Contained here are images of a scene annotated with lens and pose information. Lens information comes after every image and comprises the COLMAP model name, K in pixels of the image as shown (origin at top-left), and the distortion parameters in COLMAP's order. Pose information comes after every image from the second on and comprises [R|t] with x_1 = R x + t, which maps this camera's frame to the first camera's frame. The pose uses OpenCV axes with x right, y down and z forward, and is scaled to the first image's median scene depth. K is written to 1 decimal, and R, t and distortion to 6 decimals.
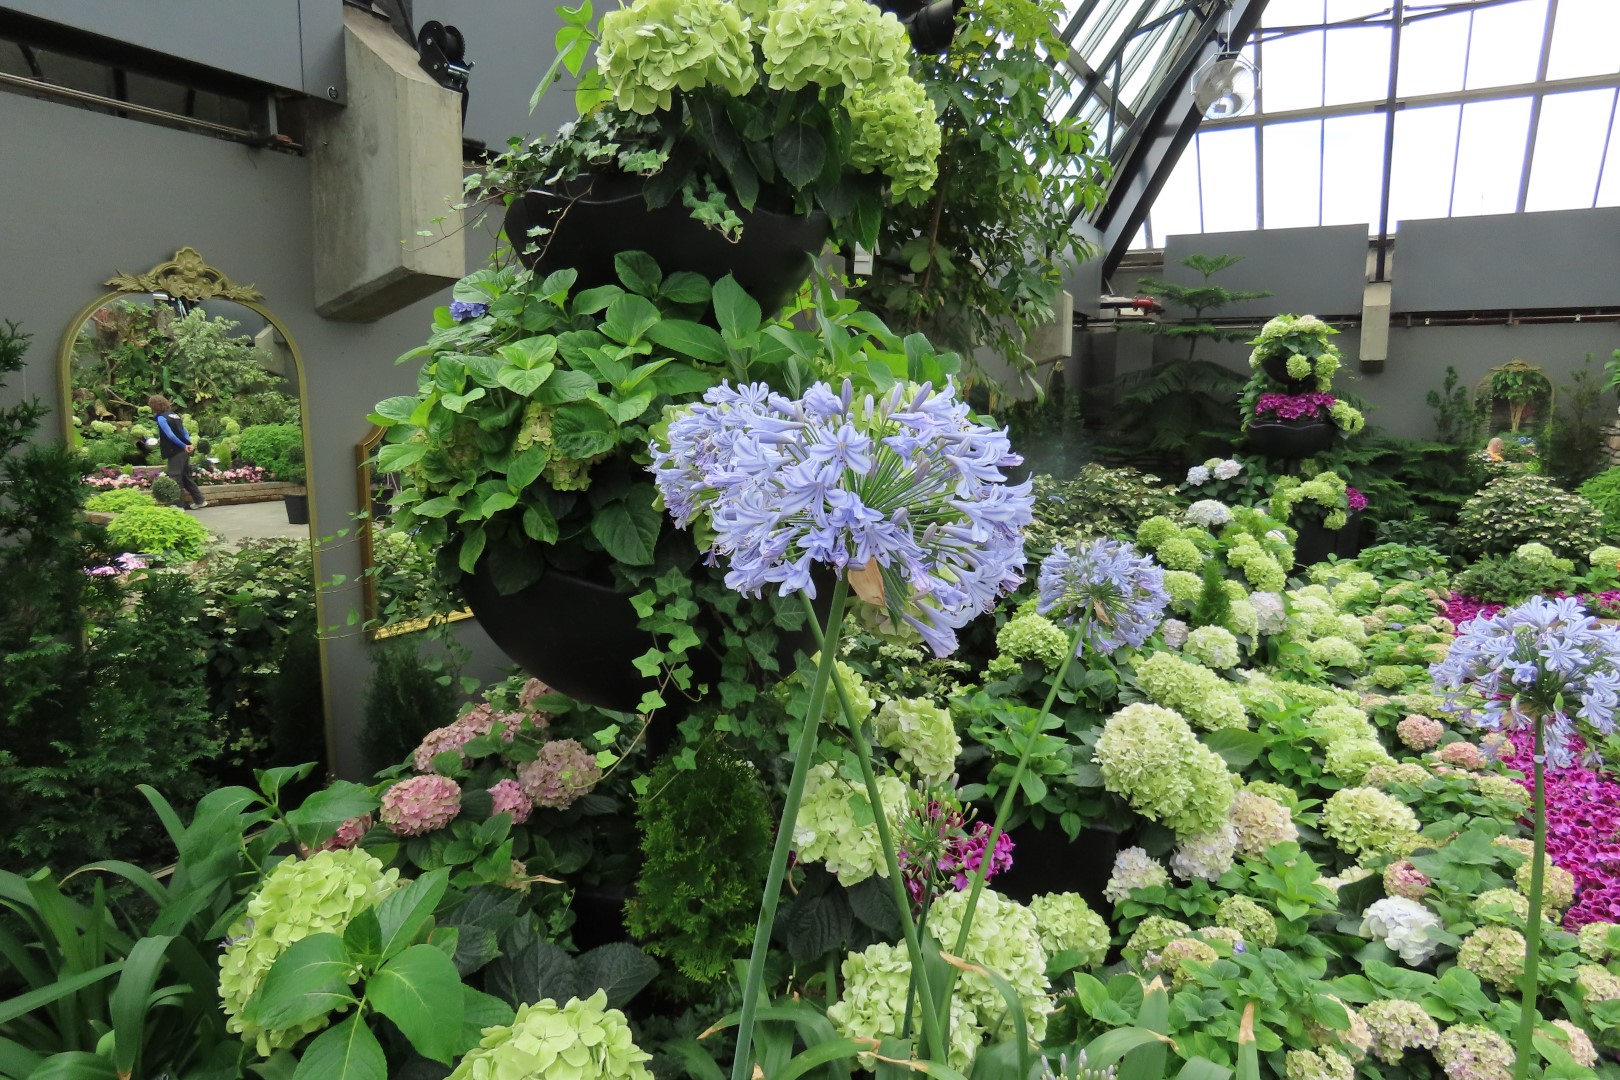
lens RADIAL K [[1059.0, 0, 810.0], [0, 1059.0, 540.0], [0, 0, 1]] dist [-0.001298, -0.002758]
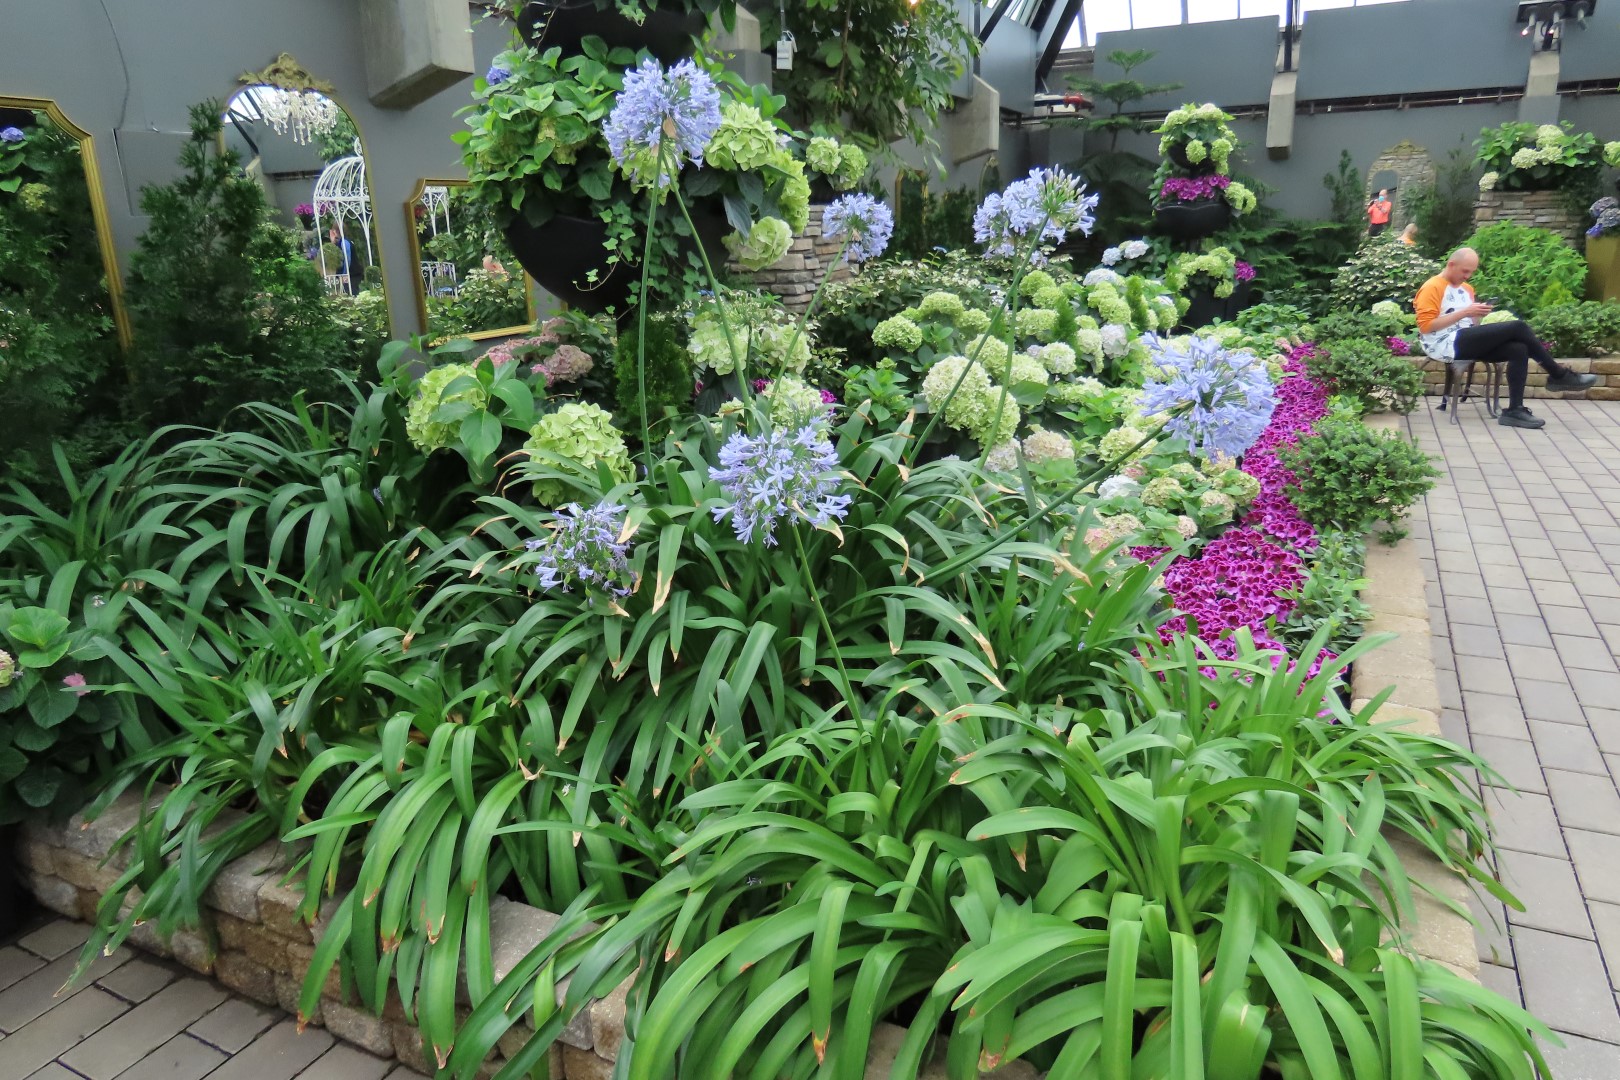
lens RADIAL K [[1059.0, 0, 810.0], [0, 1059.0, 540.0], [0, 0, 1]] dist [-0.001298, -0.002758]
pose [[0.999421, -0.033622, 0.005169, 0.049563], [0.032429, 0.987598, 0.153617, 0.091967], [-0.010270, -0.153361, 0.988117, -0.271839]]
